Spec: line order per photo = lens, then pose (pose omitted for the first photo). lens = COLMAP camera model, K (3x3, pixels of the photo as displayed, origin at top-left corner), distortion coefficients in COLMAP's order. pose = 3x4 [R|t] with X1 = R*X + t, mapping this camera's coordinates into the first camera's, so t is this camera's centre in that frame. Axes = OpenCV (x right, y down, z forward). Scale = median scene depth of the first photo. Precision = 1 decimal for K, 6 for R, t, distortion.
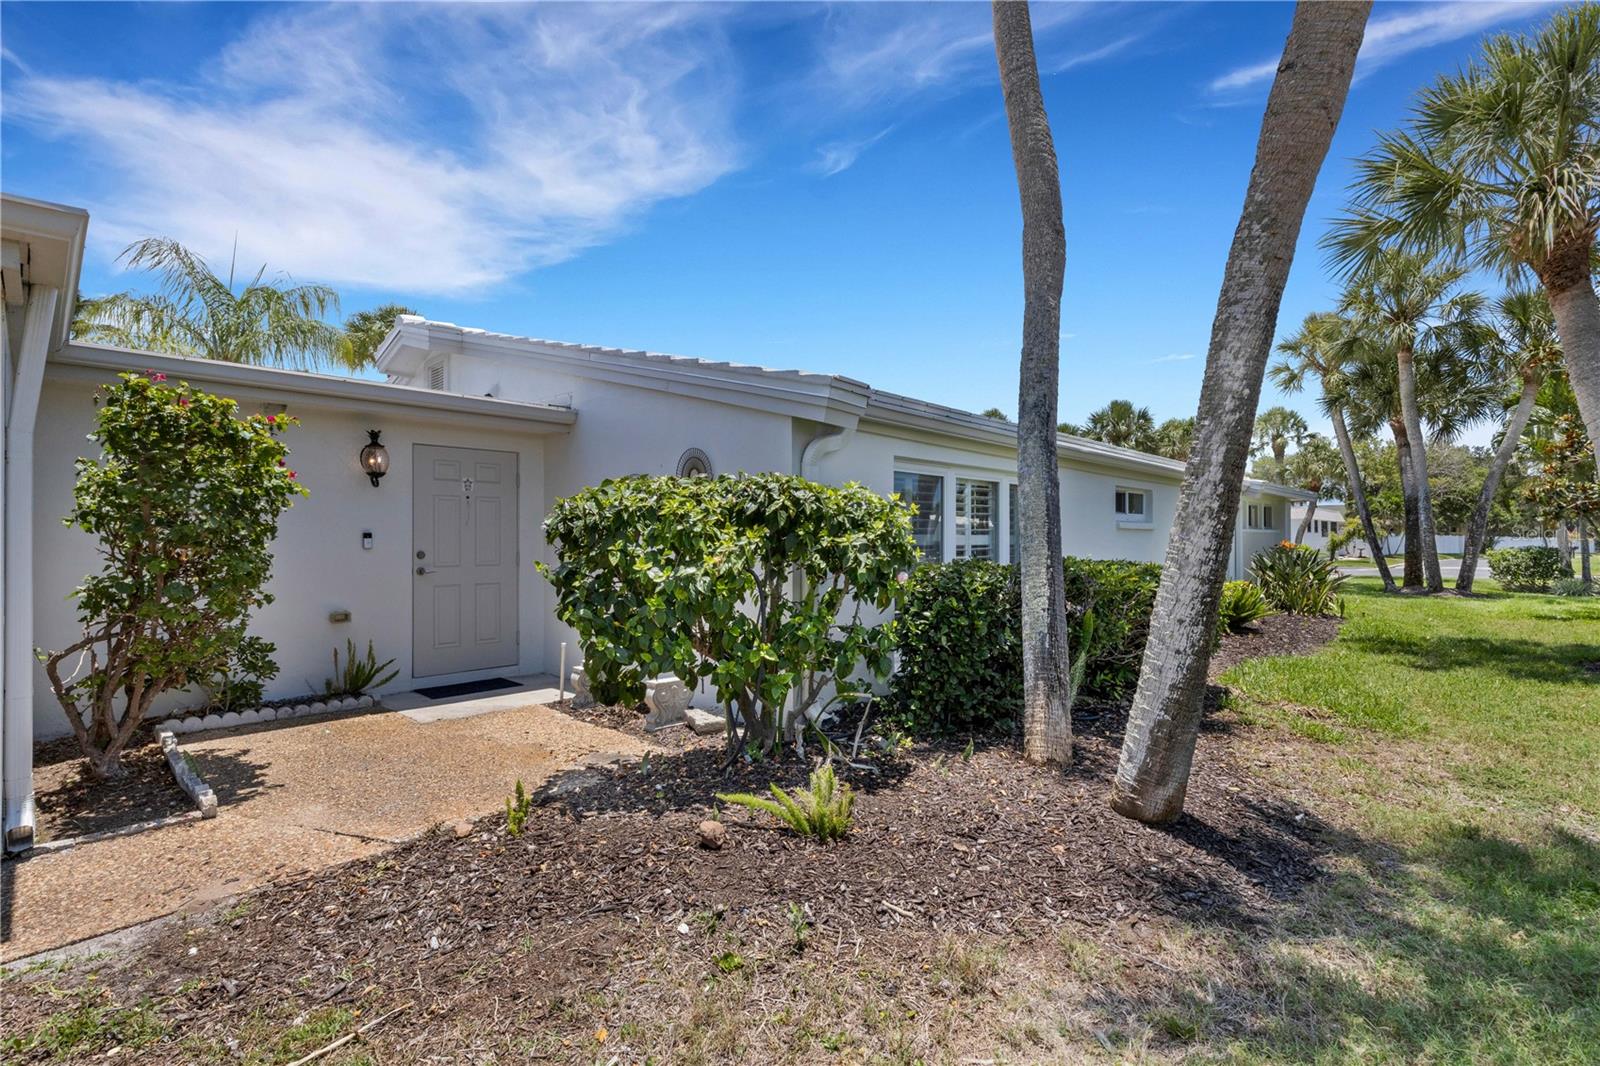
lens RADIAL K [[737.6, 0, 800.0], [0, 737.6, 533.0], [0, 0, 1]] dist [0.010342, -0.001210]
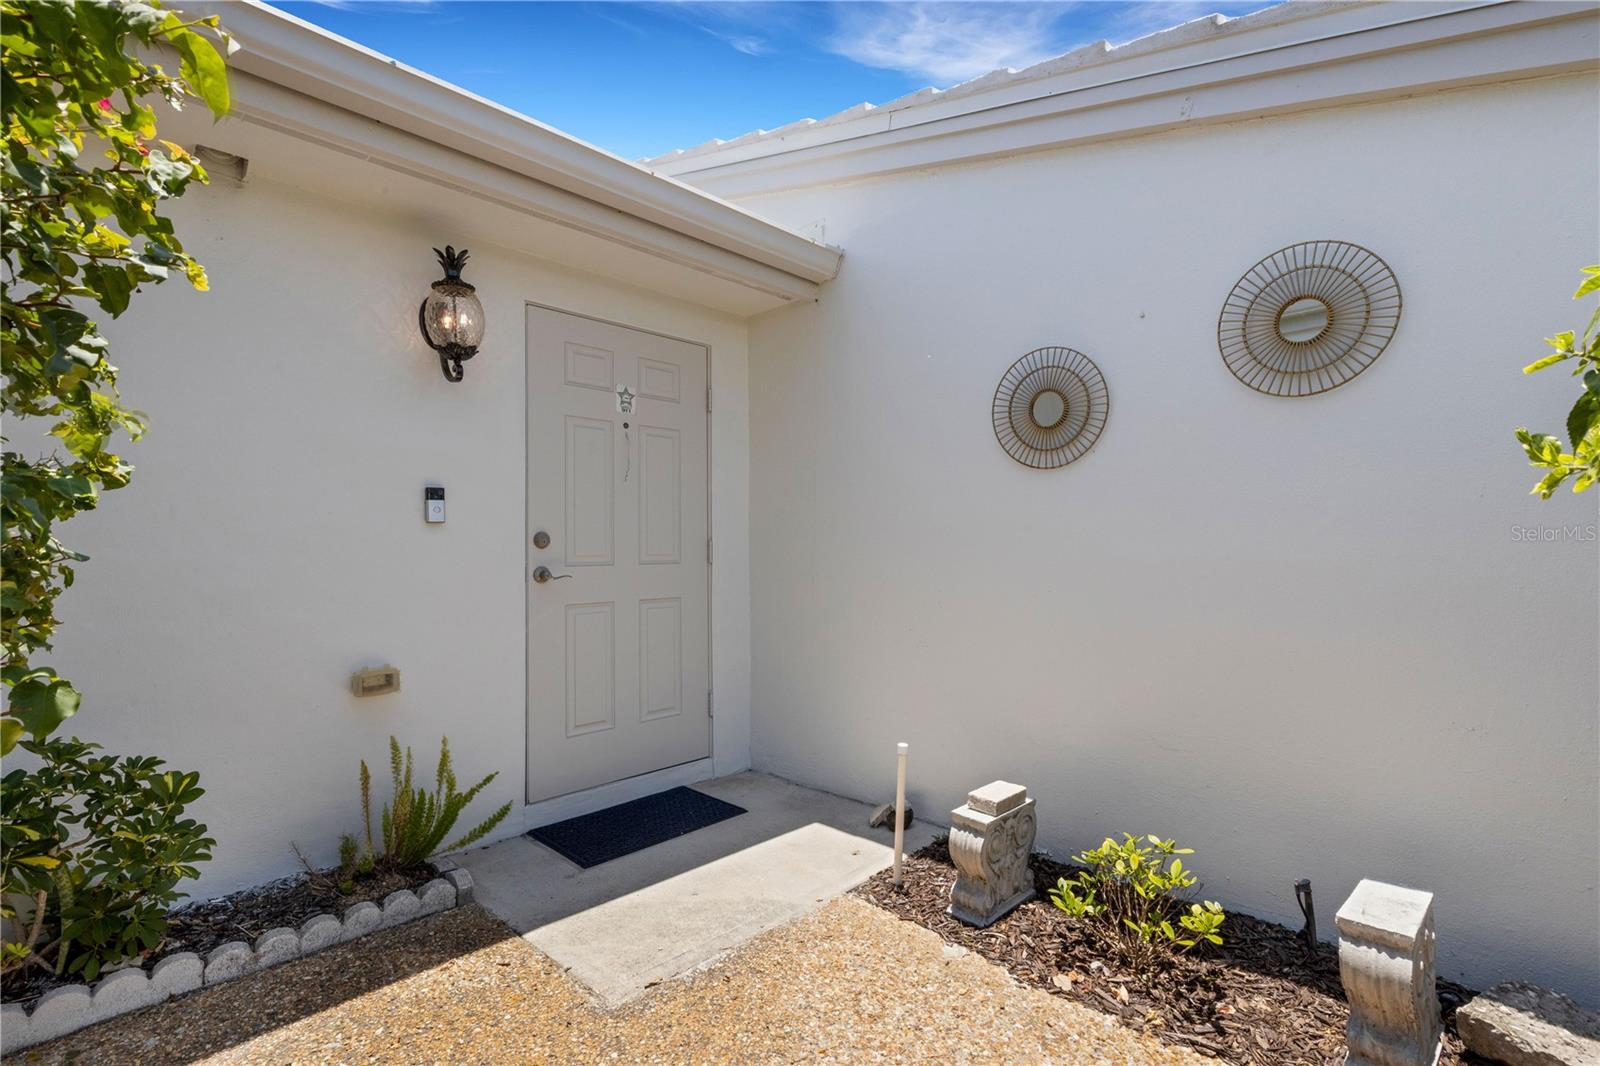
lens RADIAL K [[737.6, 0, 800.0], [0, 737.6, 533.0], [0, 0, 1]] dist [0.010342, -0.001210]
pose [[0.999913, -0.003328, -0.012757, -0.501113], [0.003207, 0.999949, -0.009550, 0.044331], [0.012788, 0.009509, 0.999873, 0.779063]]
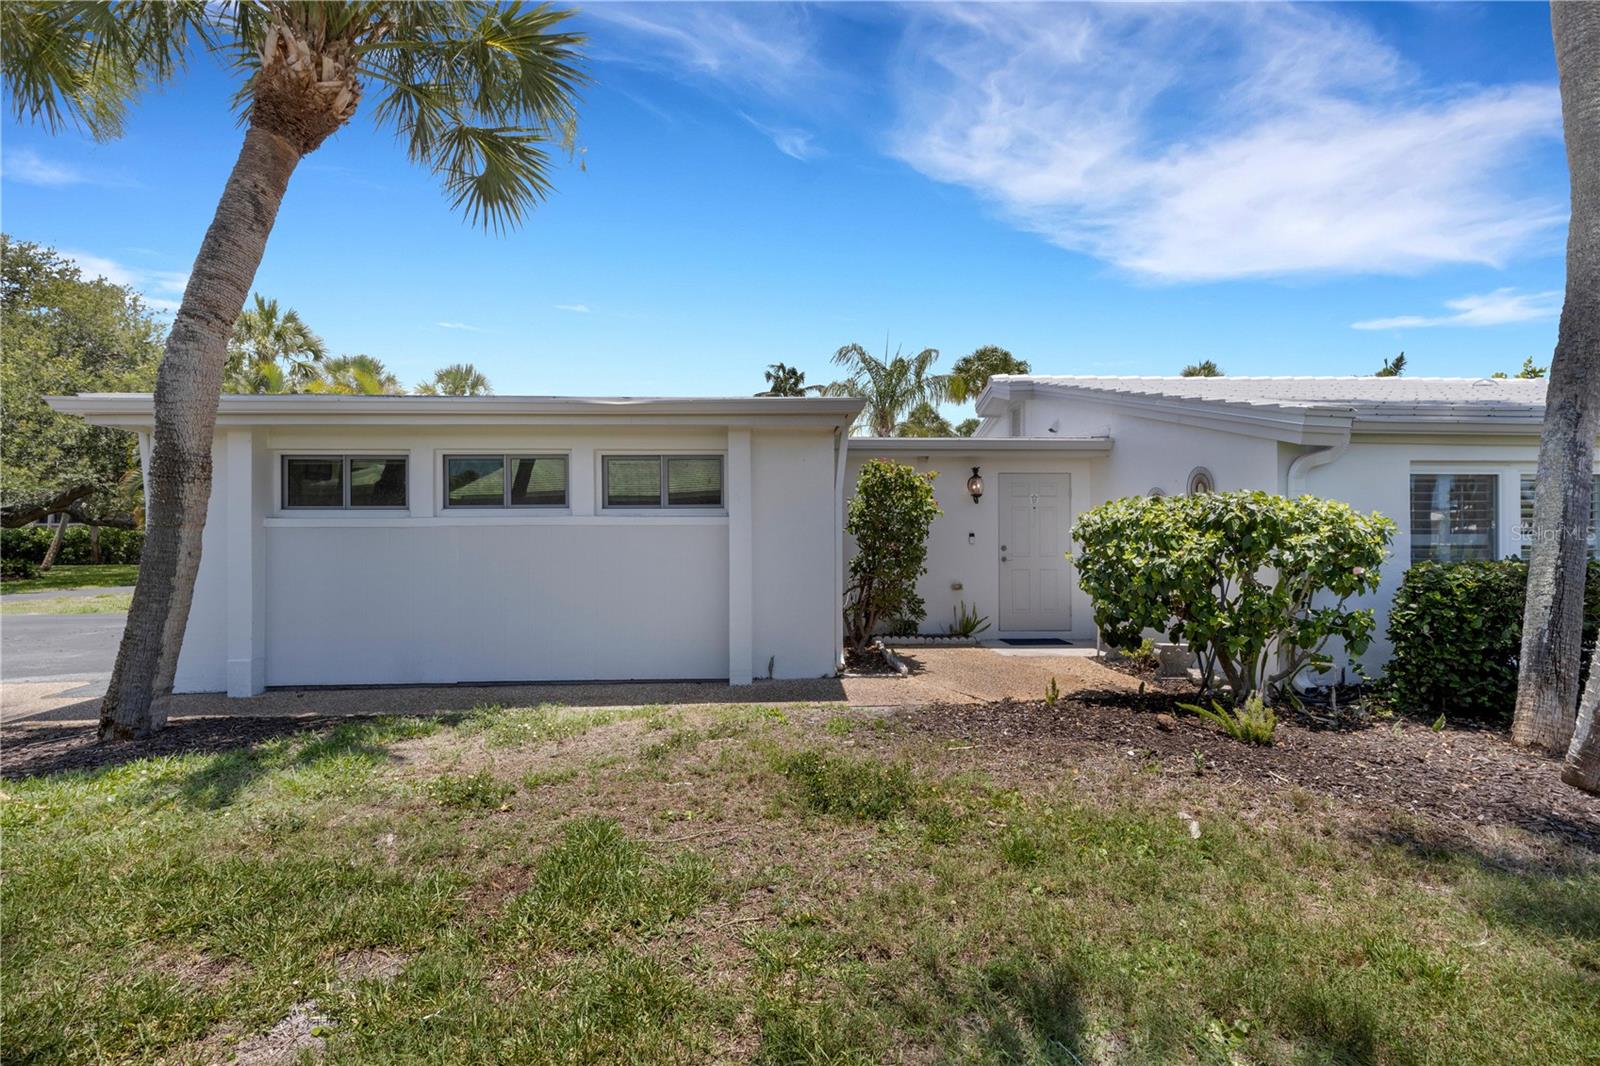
lens RADIAL K [[737.6, 0, 800.0], [0, 737.6, 533.0], [0, 0, 1]] dist [0.010342, -0.001210]
pose [[0.730364, -0.001439, -0.683056, 0.286863], [0.005249, 0.999980, 0.003505, -0.011616], [0.683038, -0.006145, 0.730357, -0.515808]]
